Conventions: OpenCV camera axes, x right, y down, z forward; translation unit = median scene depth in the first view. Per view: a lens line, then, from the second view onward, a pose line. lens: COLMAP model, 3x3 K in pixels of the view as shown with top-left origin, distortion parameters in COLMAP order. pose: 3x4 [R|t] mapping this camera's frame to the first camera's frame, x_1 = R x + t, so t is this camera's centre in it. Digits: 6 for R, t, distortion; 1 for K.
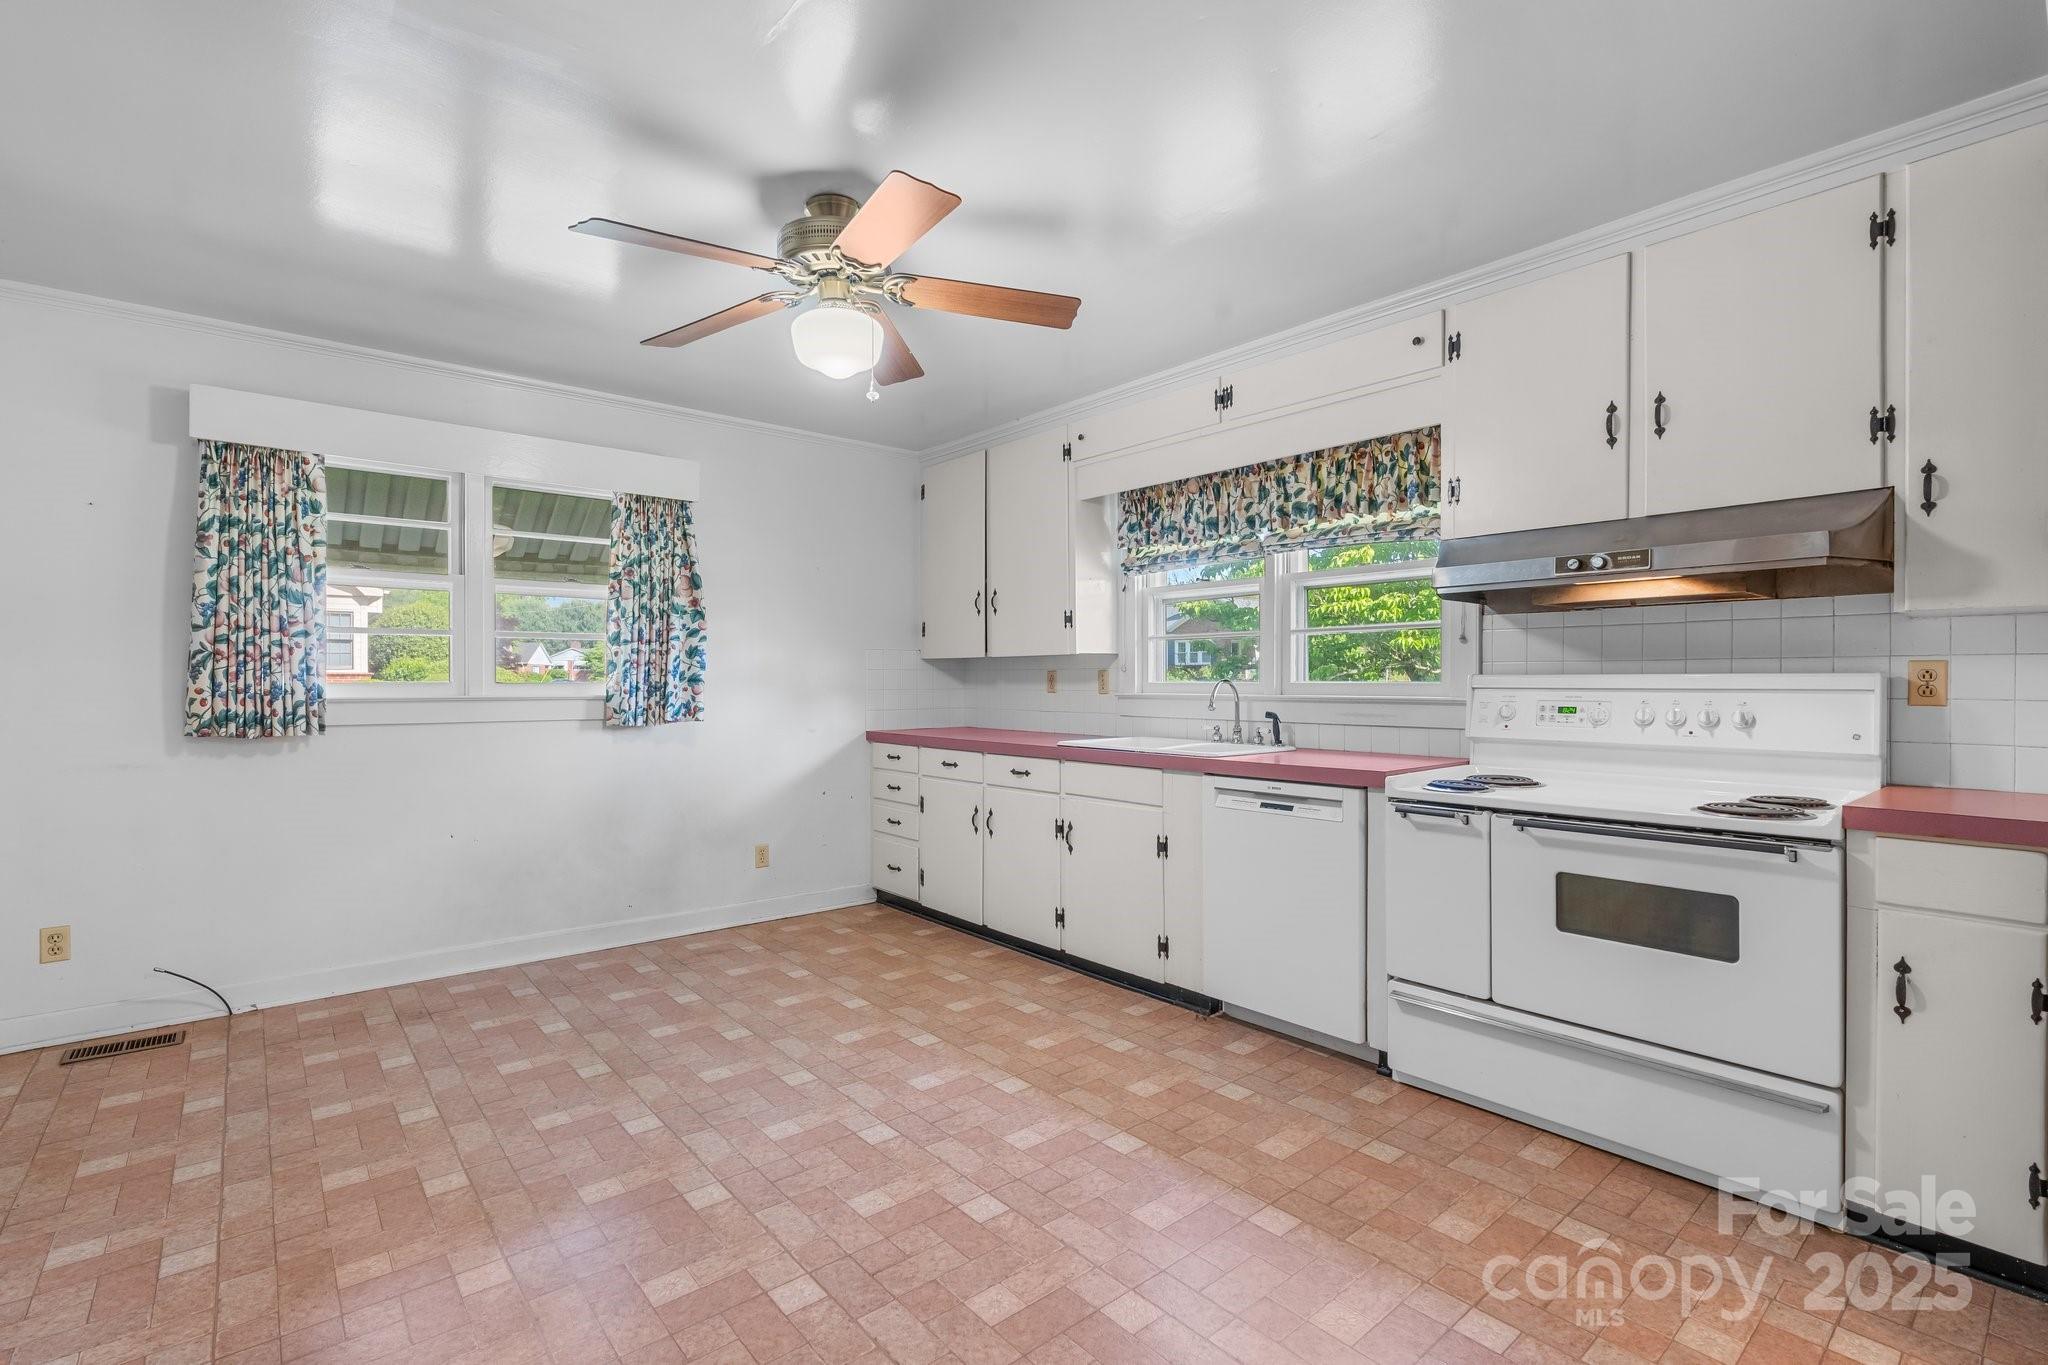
lens RADIAL K [[938.4, 0, 1011.8], [0, 938.4, 686.1], [0, 0, 1]] dist [-0.010105, 0.003087]
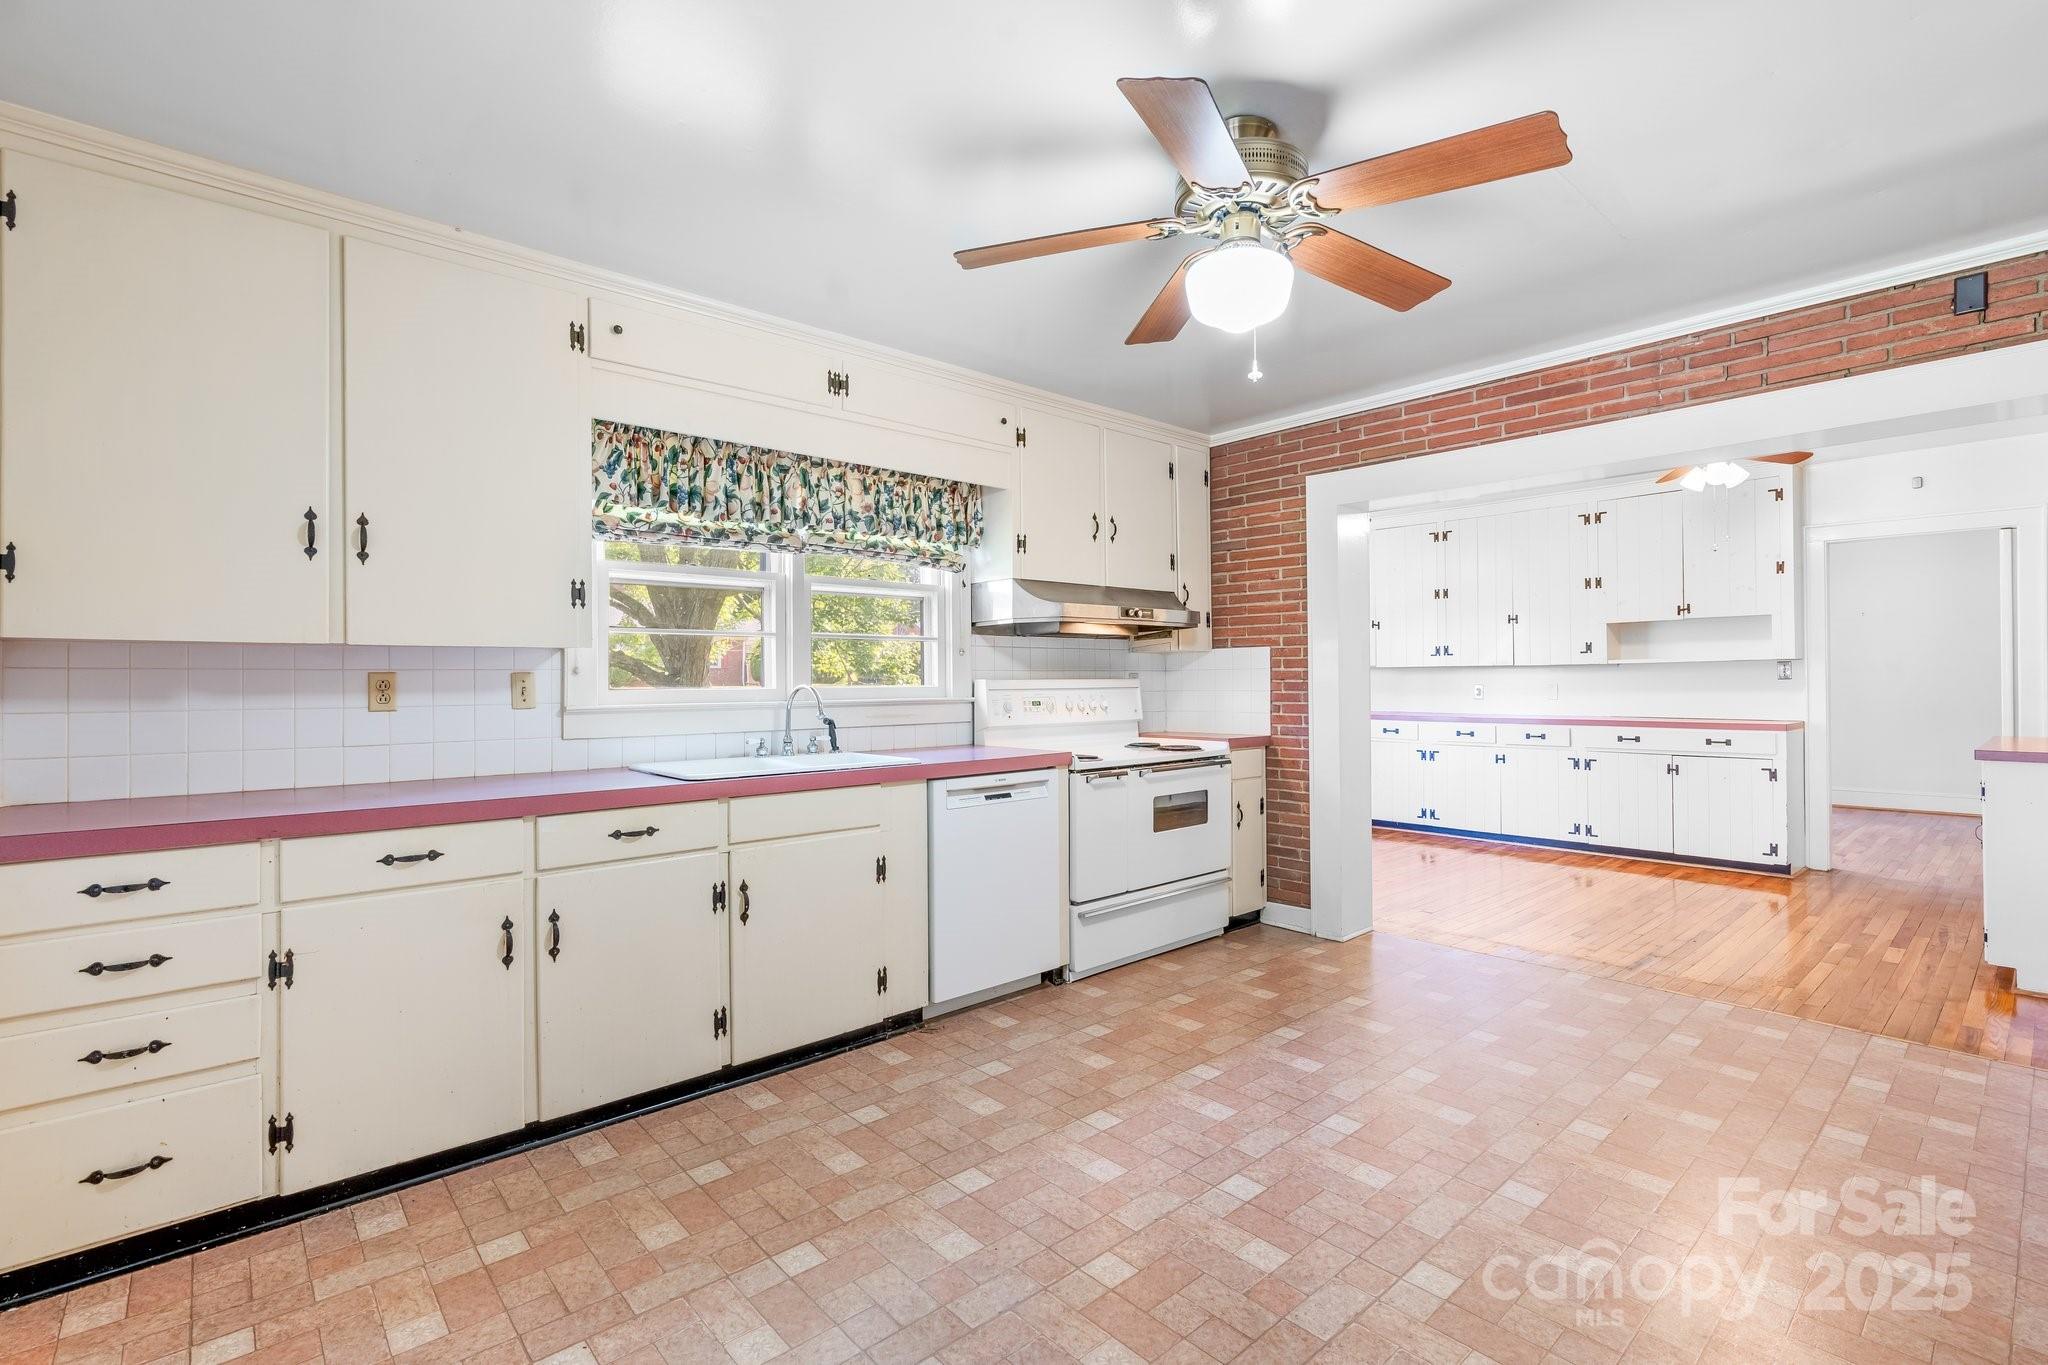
lens RADIAL K [[938.4, 0, 1019.5], [0, 938.4, 682.6], [0, 0, 1]] dist [-0.010105, 0.003087]
pose [[-0.039637, 0.001056, 0.999214, -0.802430], [0.014706, 0.999892, -0.000473, -0.006635], [-0.999106, 0.014676, -0.039648, 0.966929]]
